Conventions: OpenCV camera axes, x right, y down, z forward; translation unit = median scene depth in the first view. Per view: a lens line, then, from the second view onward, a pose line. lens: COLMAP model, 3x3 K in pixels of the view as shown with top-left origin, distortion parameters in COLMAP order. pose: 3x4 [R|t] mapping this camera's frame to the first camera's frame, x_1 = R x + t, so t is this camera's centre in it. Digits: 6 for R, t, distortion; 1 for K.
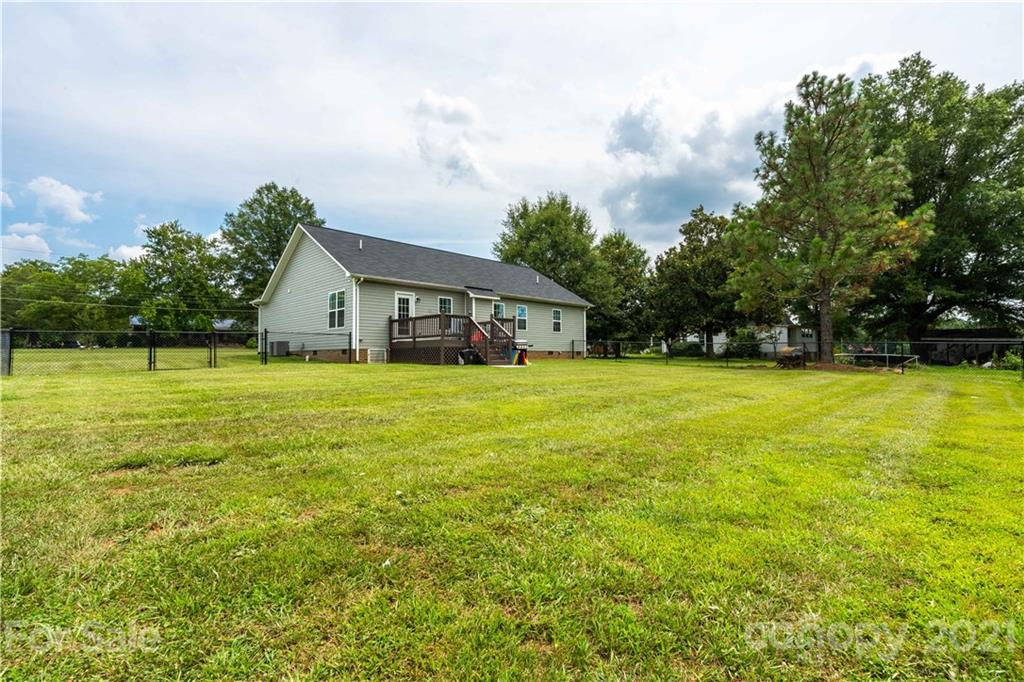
lens RADIAL K [[469.9, 0, 528.8], [0, 469.9, 337.9], [0, 0, 1]] dist [0.000704, 0.000217]
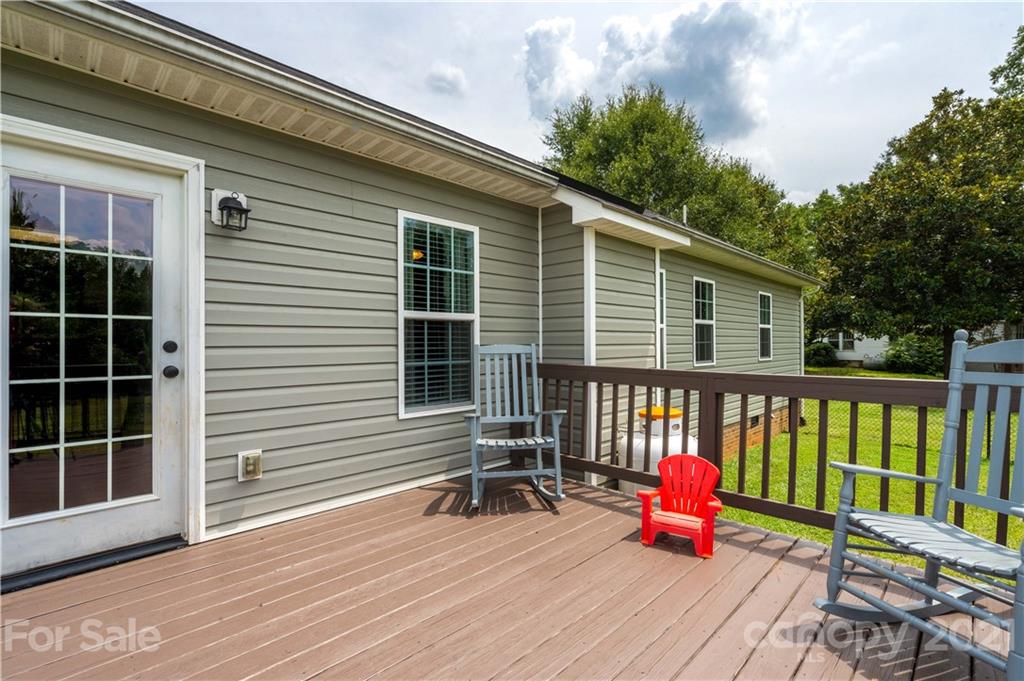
lens RADIAL K [[469.9, 0, 528.8], [0, 469.9, 337.4], [0, 0, 1]] dist [0.000704, 0.000217]
pose [[0.999992, -0.004020, 0.000431, -0.139801], [0.004007, 0.999655, 0.025971, -0.045217], [-0.000535, -0.025969, 0.999663, 0.788933]]
